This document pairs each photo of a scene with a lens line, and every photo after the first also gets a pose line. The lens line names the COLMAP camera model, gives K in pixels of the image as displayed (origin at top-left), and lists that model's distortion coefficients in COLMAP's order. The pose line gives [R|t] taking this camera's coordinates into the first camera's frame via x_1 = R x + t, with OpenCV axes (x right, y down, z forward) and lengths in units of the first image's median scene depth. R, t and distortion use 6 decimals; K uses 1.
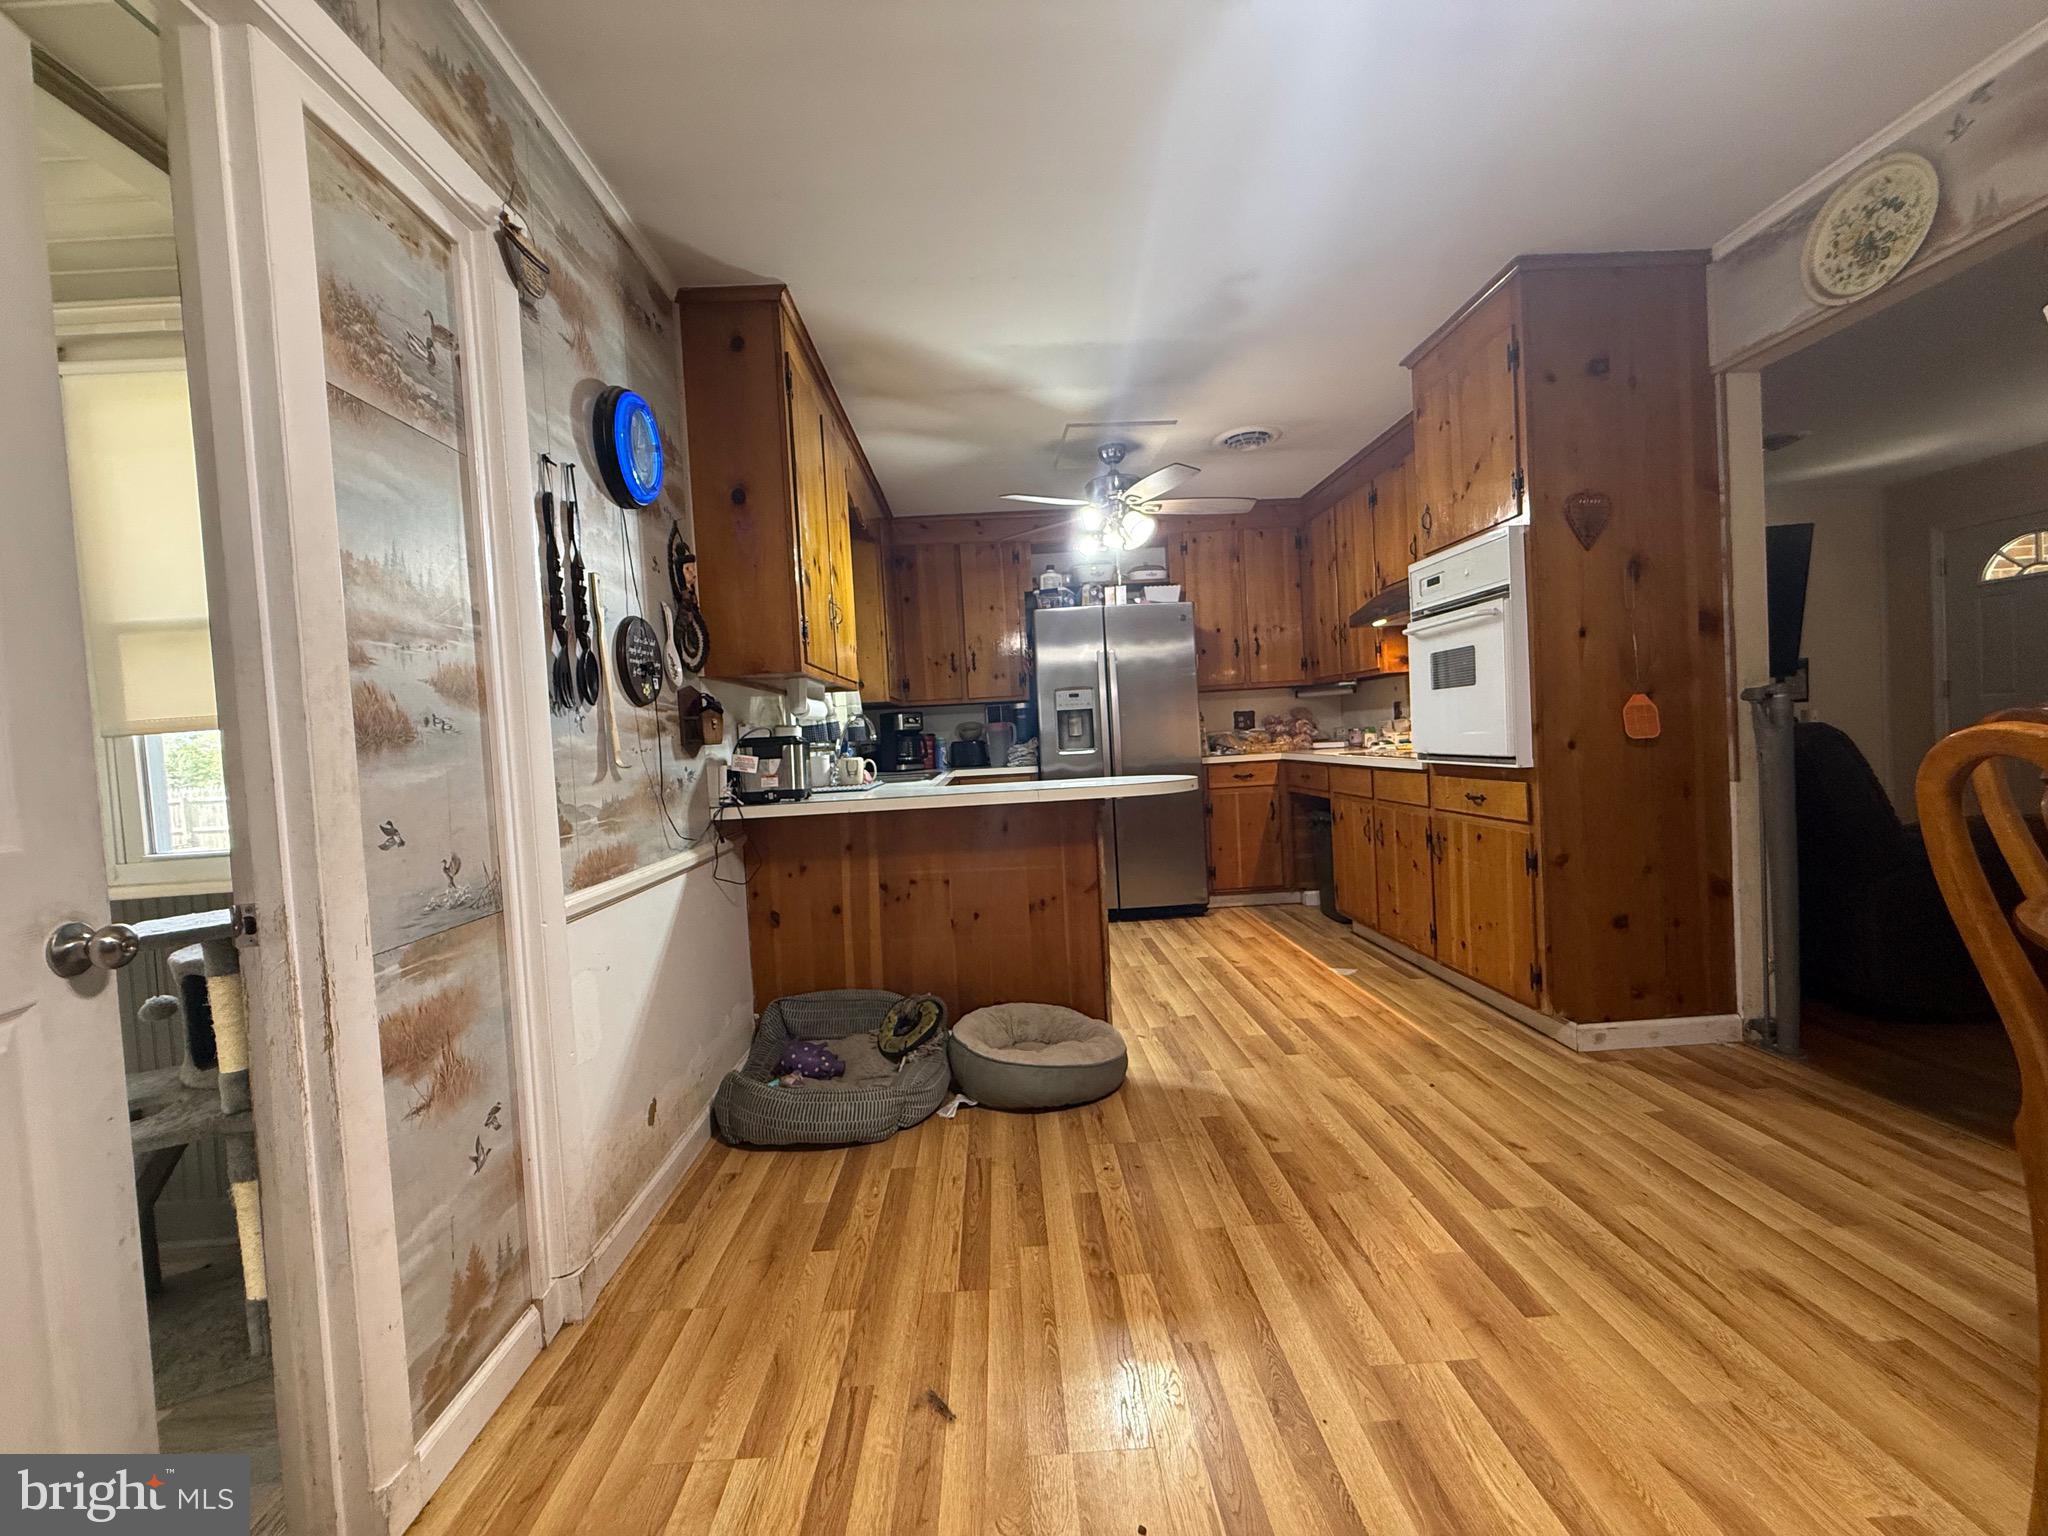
lens RADIAL K [[817.9, 0, 1018.0], [0, 817.9, 764.3], [0, 0, 1]] dist [-0.000101, -0.000379]
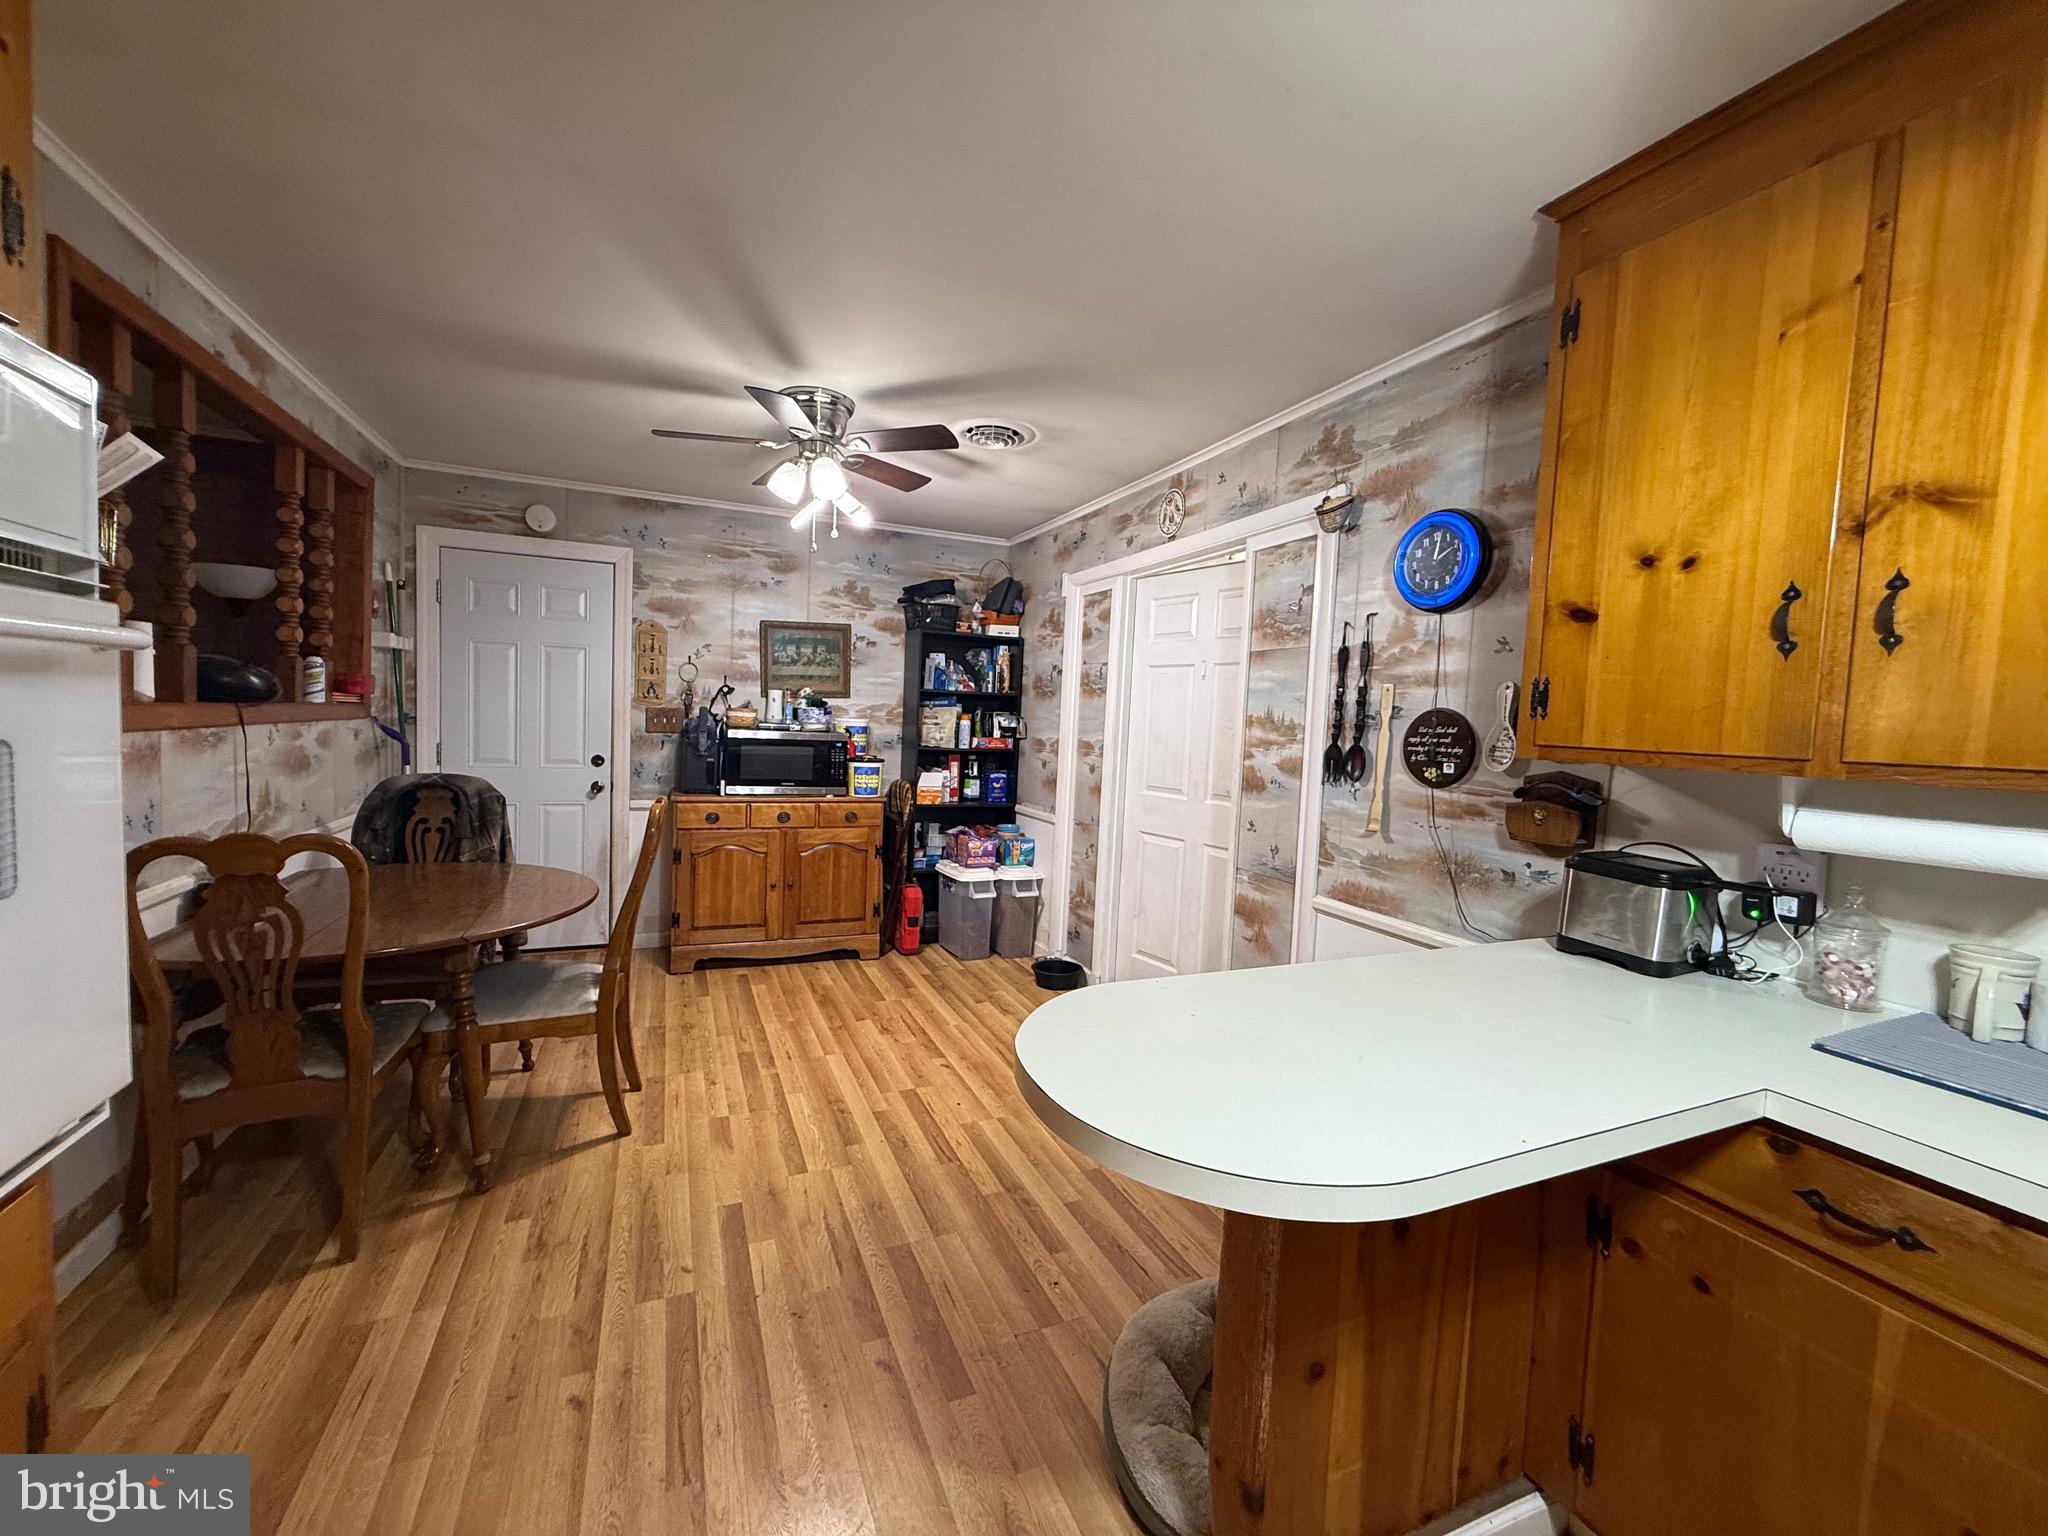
lens RADIAL K [[817.9, 0, 1021.3], [0, 817.9, 767.3], [0, 0, 1]] dist [-0.000101, -0.000379]
pose [[-0.926736, 0.040967, -0.373474, 0.631834], [-0.002014, 0.993482, 0.113974, -0.293732], [0.375709, 0.106376, -0.920612, 2.367237]]
